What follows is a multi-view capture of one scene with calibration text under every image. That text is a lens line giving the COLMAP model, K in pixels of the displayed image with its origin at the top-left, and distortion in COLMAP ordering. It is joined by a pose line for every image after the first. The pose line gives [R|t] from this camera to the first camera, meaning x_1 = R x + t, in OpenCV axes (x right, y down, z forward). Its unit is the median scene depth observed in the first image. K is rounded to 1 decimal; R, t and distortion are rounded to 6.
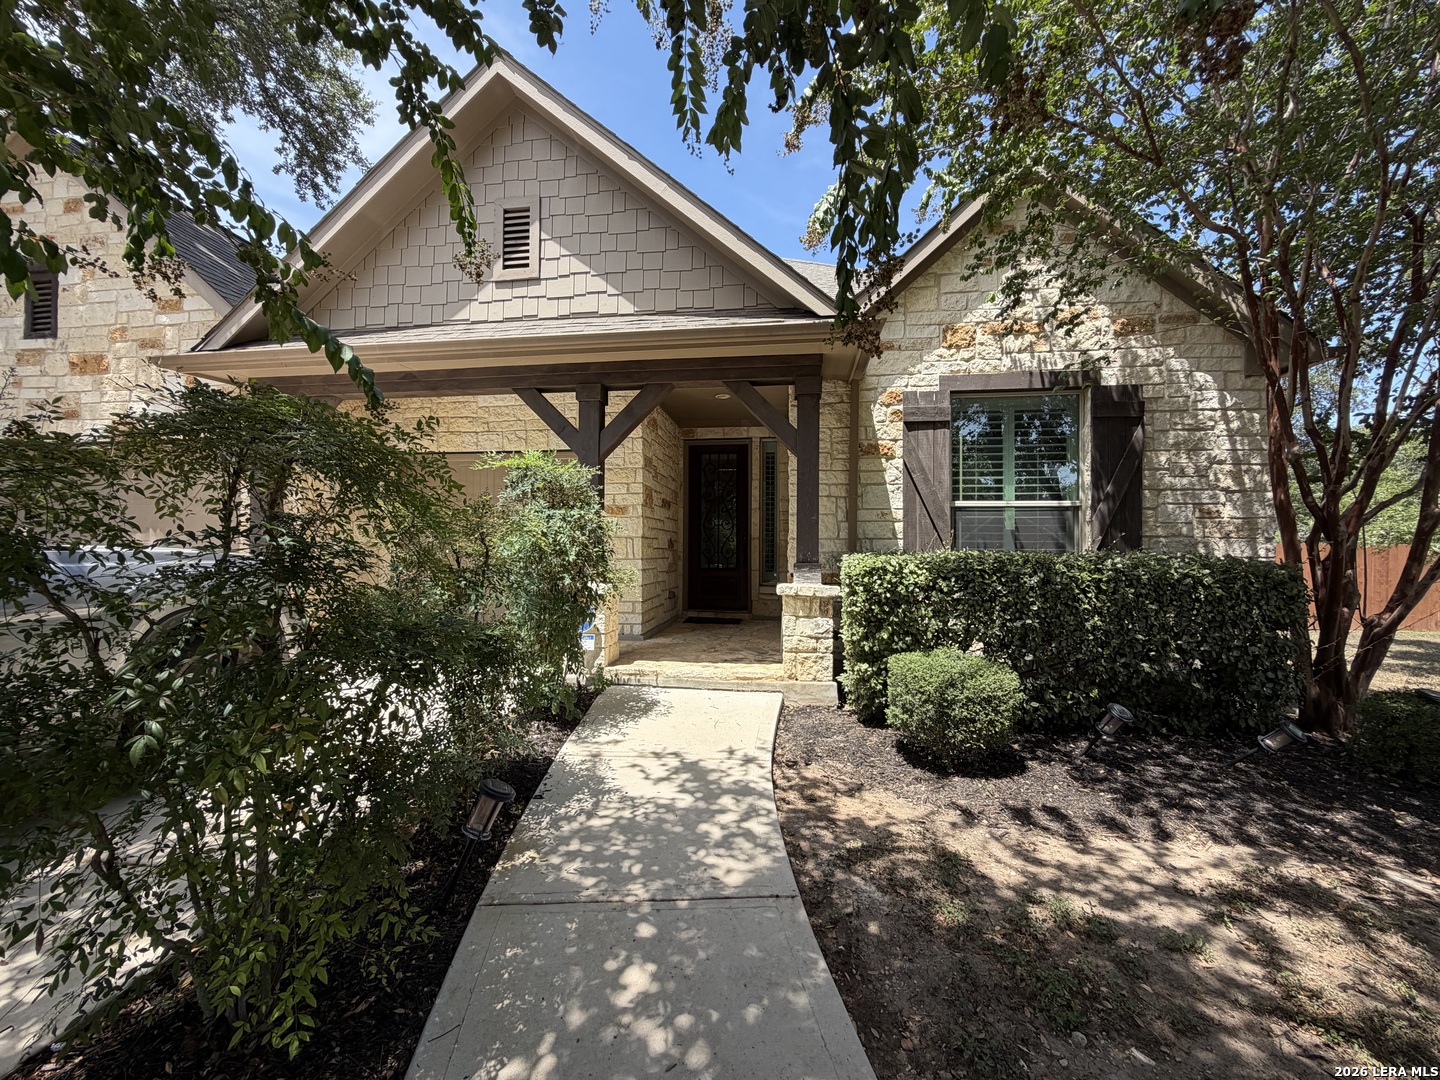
lens RADIAL K [[572.6, 0, 720.1], [0, 572.6, 540.3], [0, 0, 1]] dist [-0.001005, 0.000407]
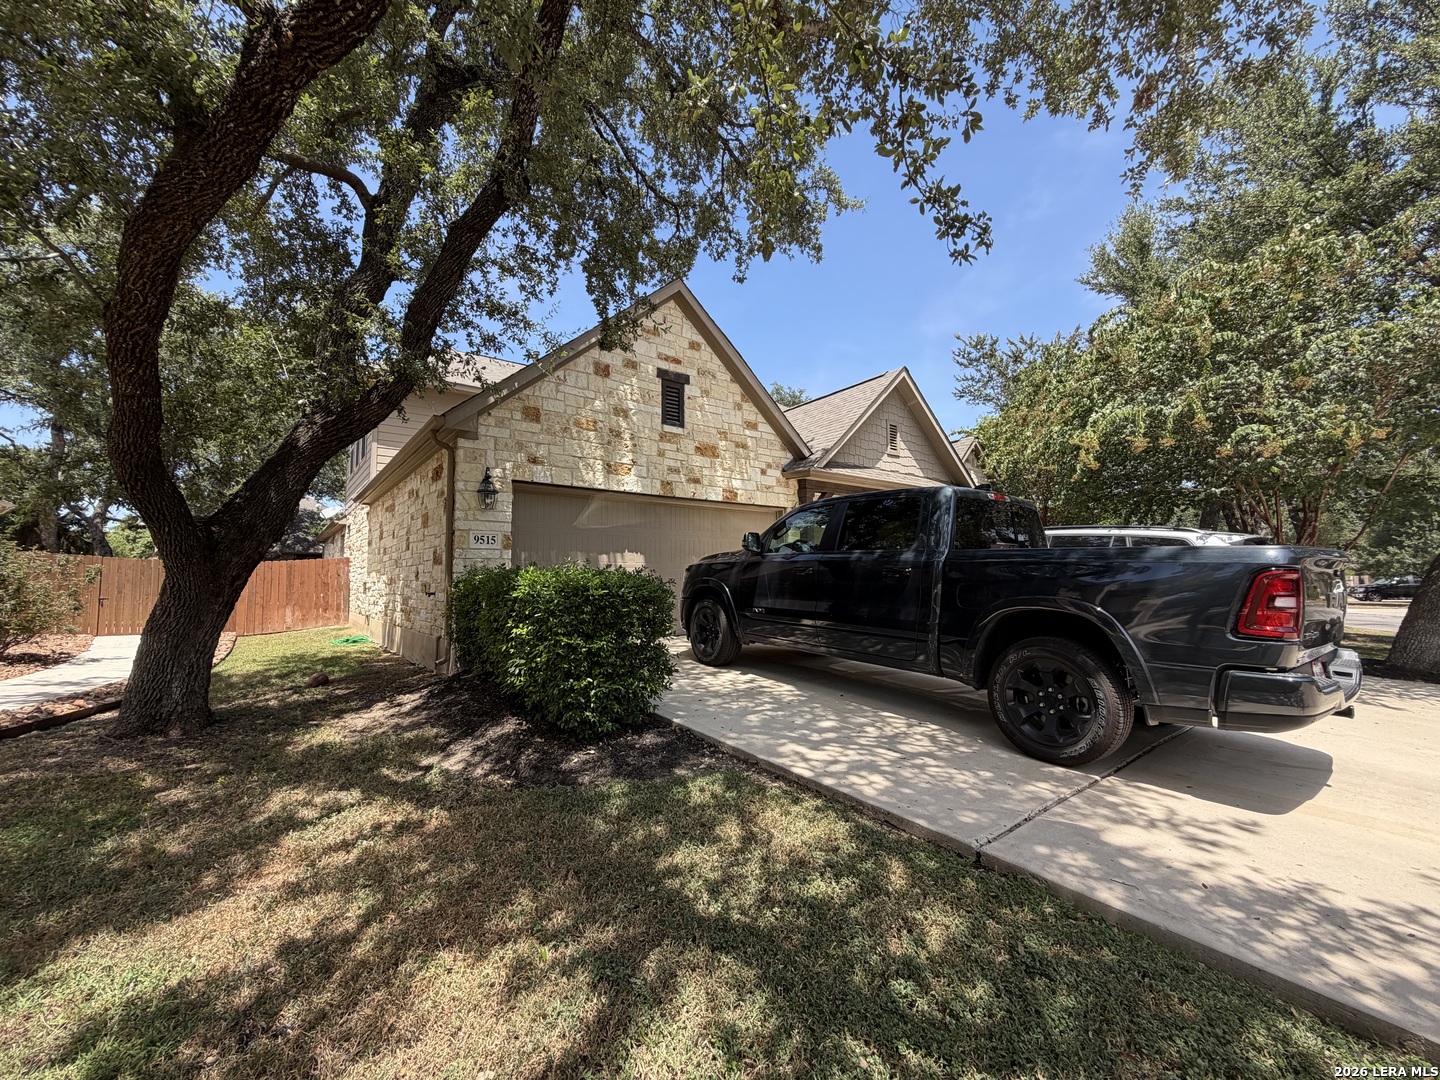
lens RADIAL K [[572.6, 0, 720.2], [0, 572.6, 539.8], [0, 0, 1]] dist [-0.001005, 0.000407]
pose [[0.693983, 0.032697, 0.719248, -2.219977], [-0.007353, 0.999238, -0.038331, -0.000641], [-0.719954, 0.021313, 0.693695, -0.118230]]
